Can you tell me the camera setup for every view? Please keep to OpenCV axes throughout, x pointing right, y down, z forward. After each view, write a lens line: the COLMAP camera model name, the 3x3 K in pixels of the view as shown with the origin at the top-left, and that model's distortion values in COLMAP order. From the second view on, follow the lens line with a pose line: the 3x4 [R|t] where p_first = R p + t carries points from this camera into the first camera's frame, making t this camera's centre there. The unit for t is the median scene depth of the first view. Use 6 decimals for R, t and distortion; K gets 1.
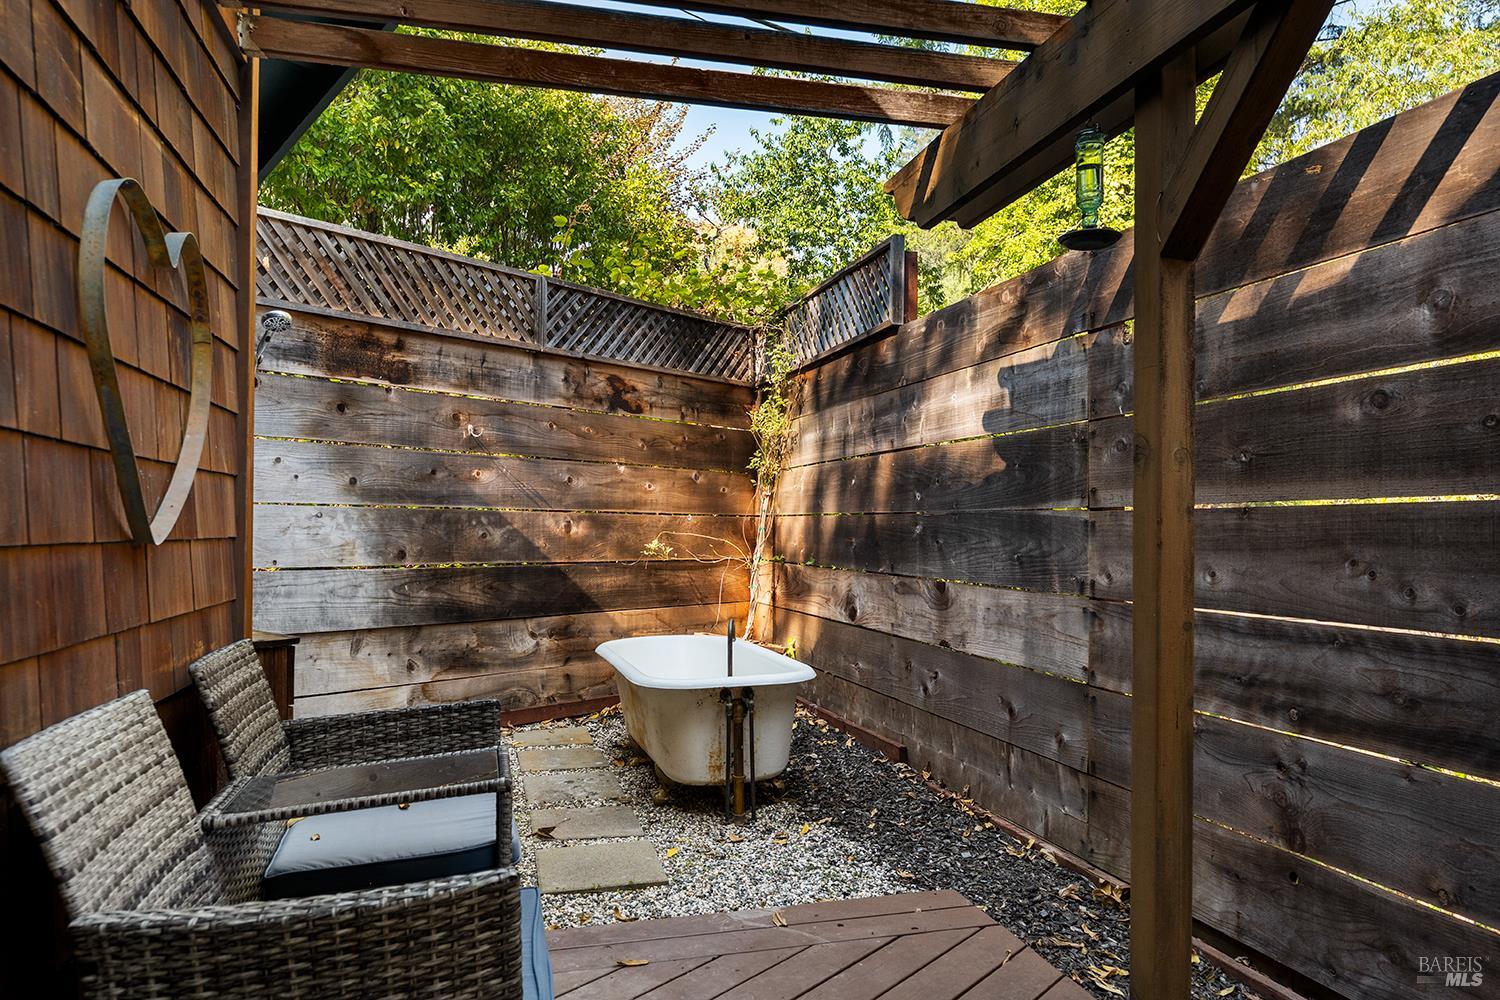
lens RADIAL K [[1037.6, 0, 749.4], [0, 1037.6, 507.0], [0, 0, 1]] dist [0.001274, 0.000405]
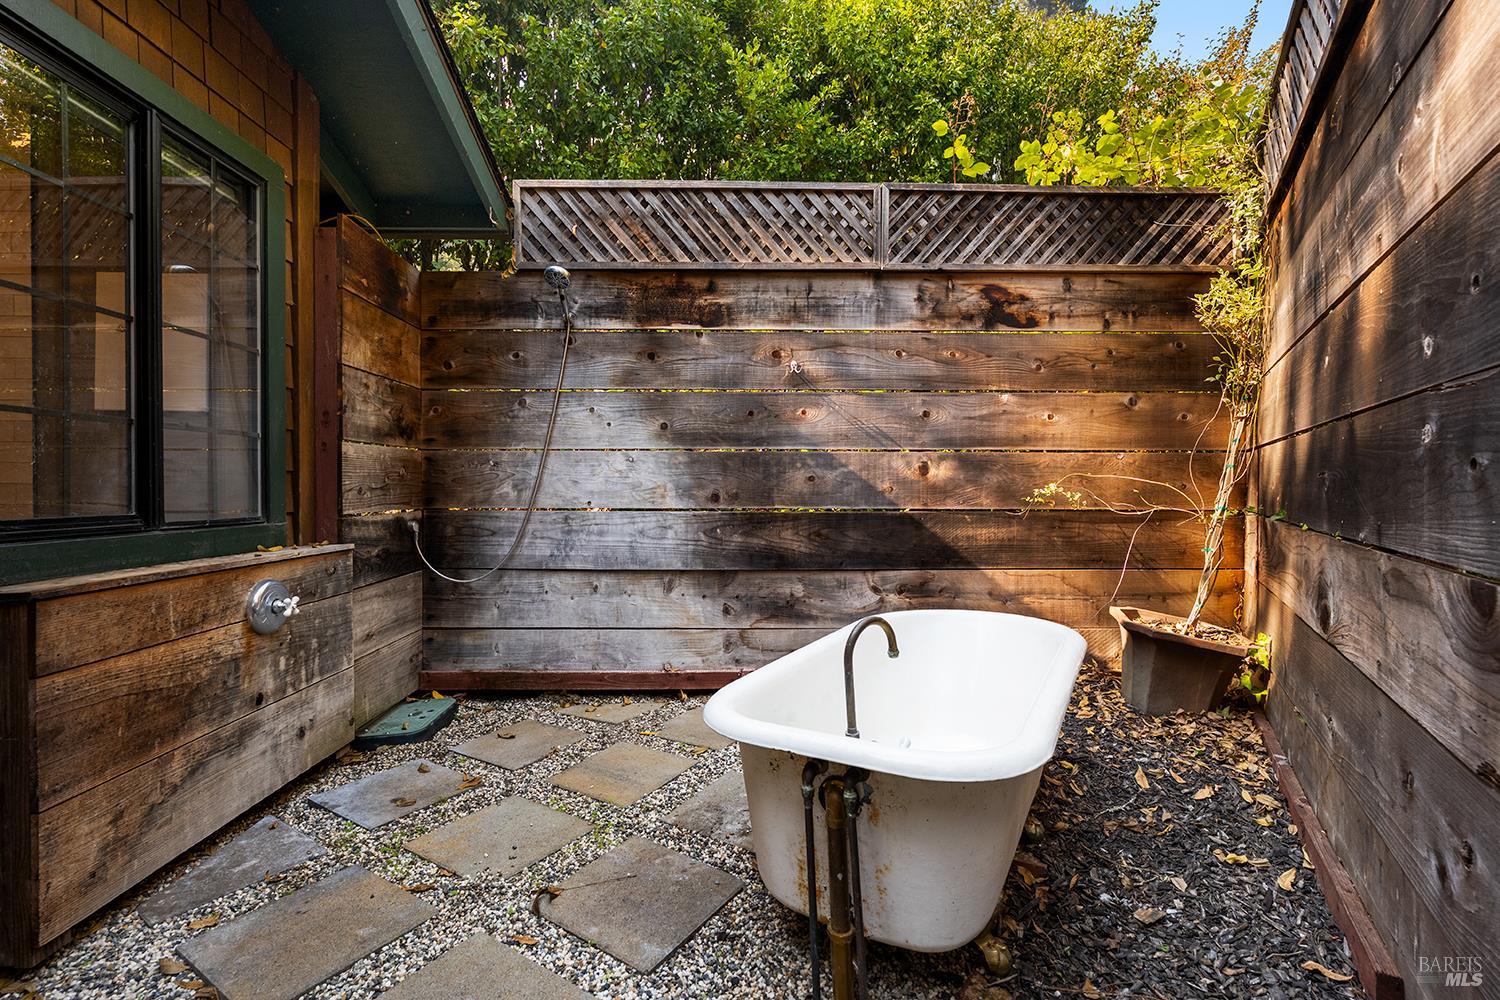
lens RADIAL K [[661.2, 0, 752.5], [0, 661.2, 489.8], [0, 0, 1]] dist [-0.007939, 0.000327]
pose [[0.663852, -0.004195, -0.747852, 0.152000], [0.020994, 0.999695, 0.013028, 0.028584], [0.747569, -0.024349, 0.663738, 0.563244]]
